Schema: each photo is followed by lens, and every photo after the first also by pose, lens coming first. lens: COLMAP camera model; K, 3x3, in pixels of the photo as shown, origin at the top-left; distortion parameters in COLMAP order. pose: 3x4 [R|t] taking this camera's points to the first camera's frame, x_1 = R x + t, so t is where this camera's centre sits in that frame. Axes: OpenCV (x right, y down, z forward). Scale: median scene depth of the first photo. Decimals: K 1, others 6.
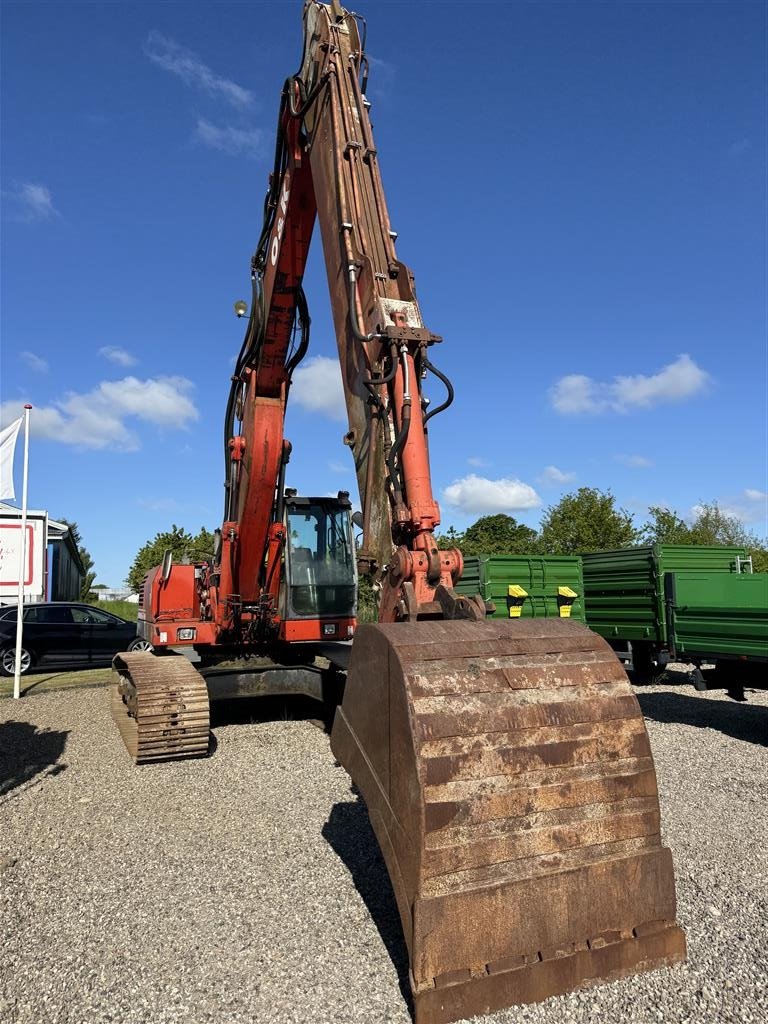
lens RADIAL K [[719.8, 0, 384.0], [0, 719.8, 512.0], [0, 0, 1]] dist [0.102556, -0.148909]
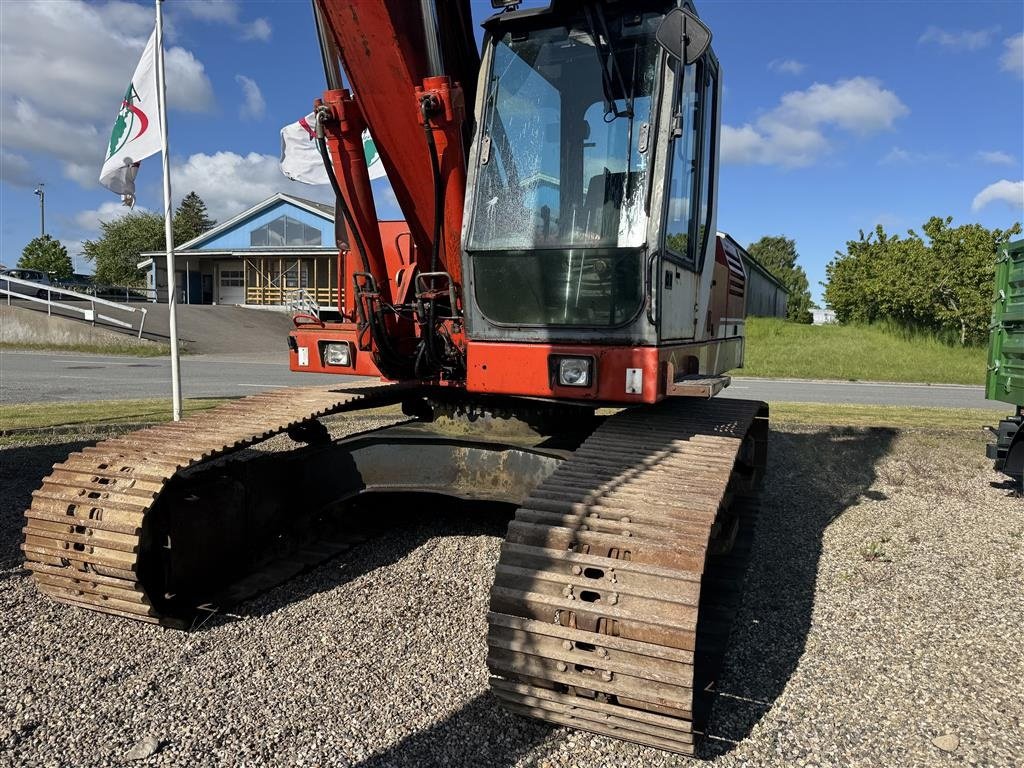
lens RADIAL K [[699.8, 0, 507.2], [0, 699.8, 387.4], [0, 0, 1]] dist [0.066458, -0.097327]
pose [[0.683676, 0.106526, -0.721969, 0.266843], [0.048242, 0.980528, 0.190359, 0.171639], [0.728189, -0.164973, 0.665225, 1.253847]]
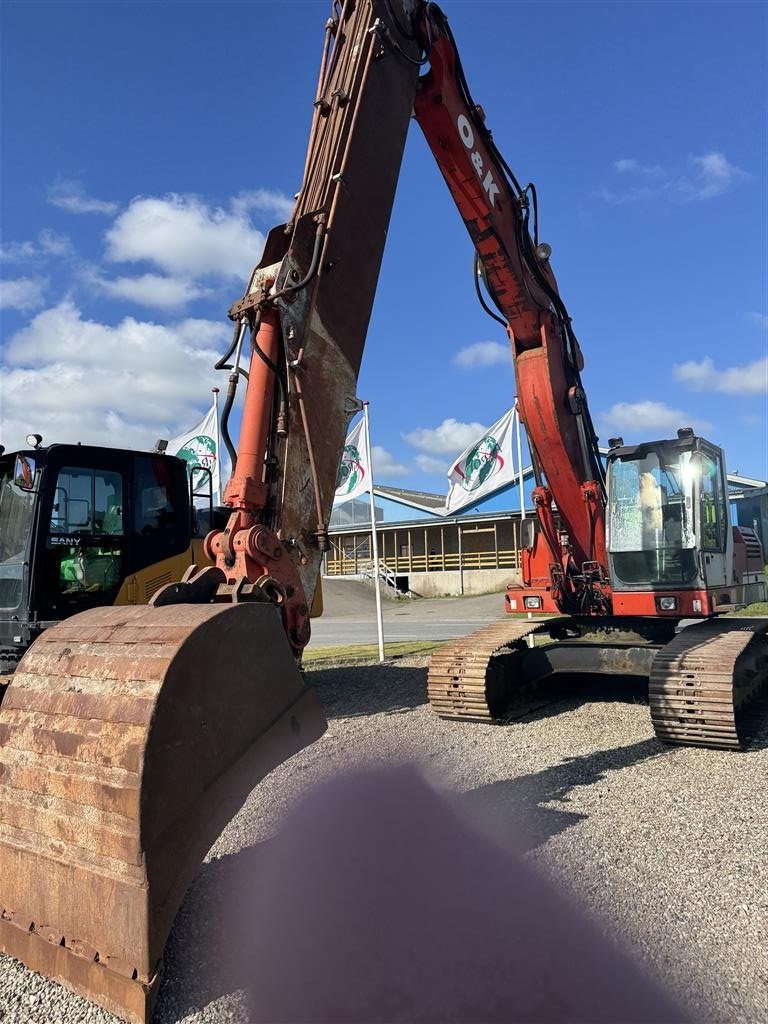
lens RADIAL K [[721.3, 0, 385.7], [0, 721.3, 516.2], [0, 0, 1]] dist [0.074554, -0.092836]
pose [[0.519790, -0.070651, -0.851368, 0.788587], [0.123782, 0.992286, -0.006772, 0.053129], [0.845279, -0.101864, 0.524525, 0.528034]]
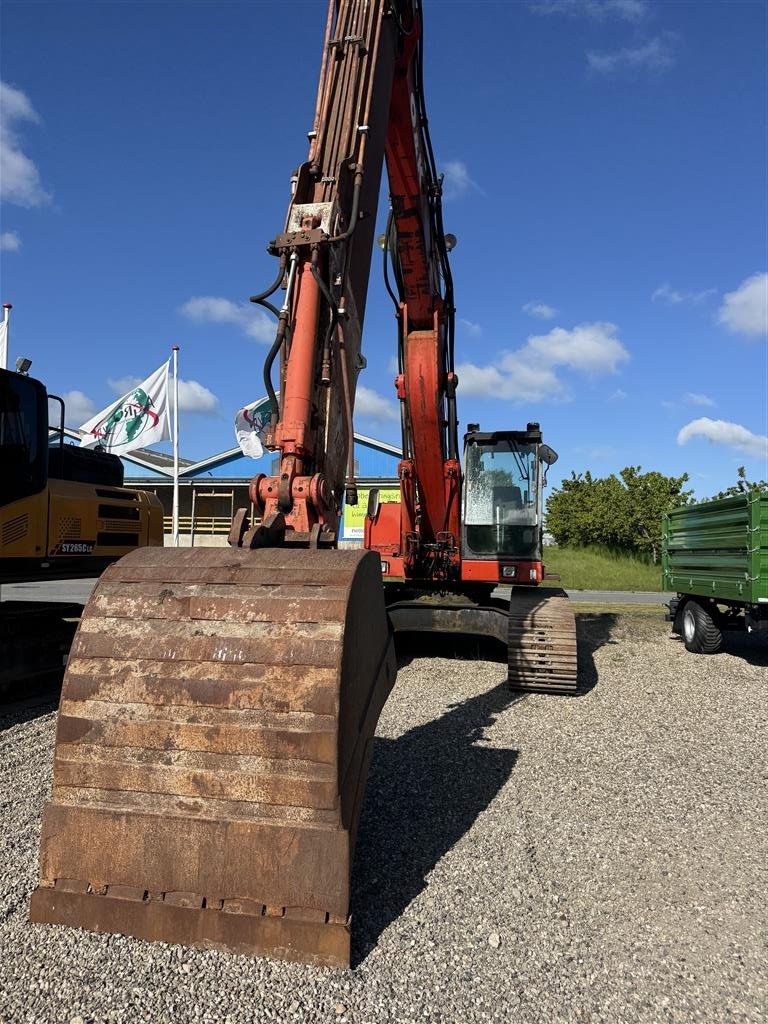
lens RADIAL K [[711.9, 0, 384.0], [0, 711.9, 512.0], [0, 0, 1]] dist [0.160011, -0.302448]
pose [[0.820265, 0.012085, -0.571855, 0.551404], [0.028706, 0.997647, 0.062259, 0.037079], [0.571262, -0.067485, 0.817988, 0.247054]]
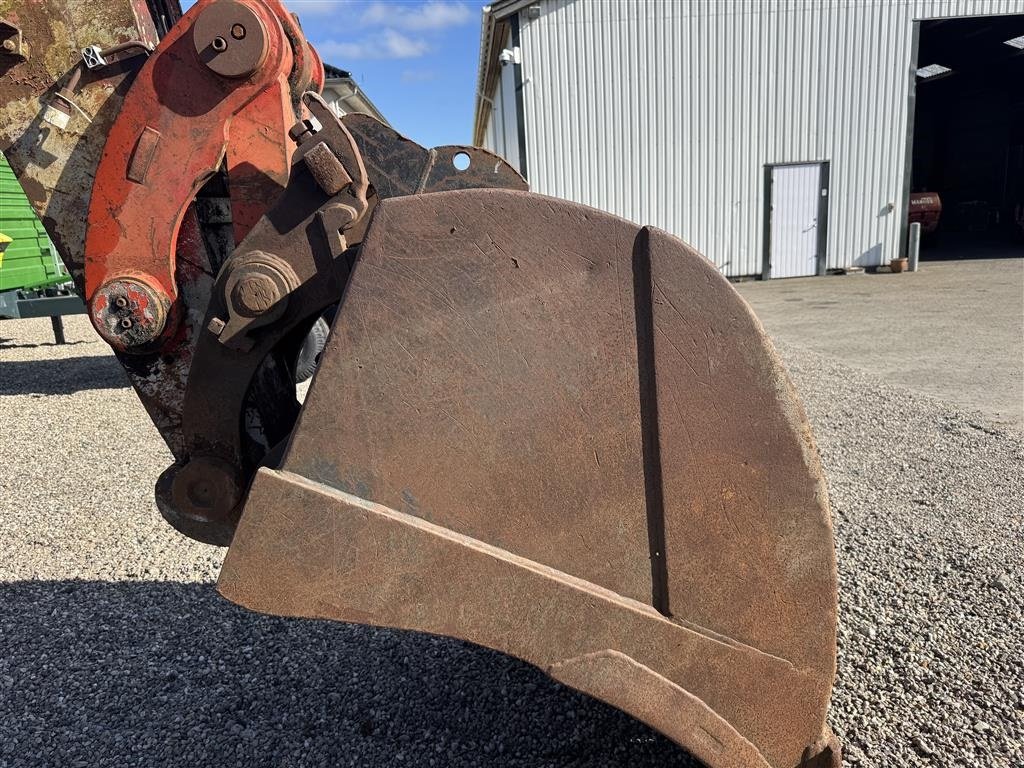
lens RADIAL K [[744.1, 0, 516.5], [0, 744.1, 396.4], [0, 0, 1]] dist [0.051903, -0.070315]
pose [[0.355981, -0.212137, 0.910096, -0.228174], [-0.065104, 0.965897, 0.250609, 0.107723], [-0.932222, -0.148463, 0.330030, 0.575506]]
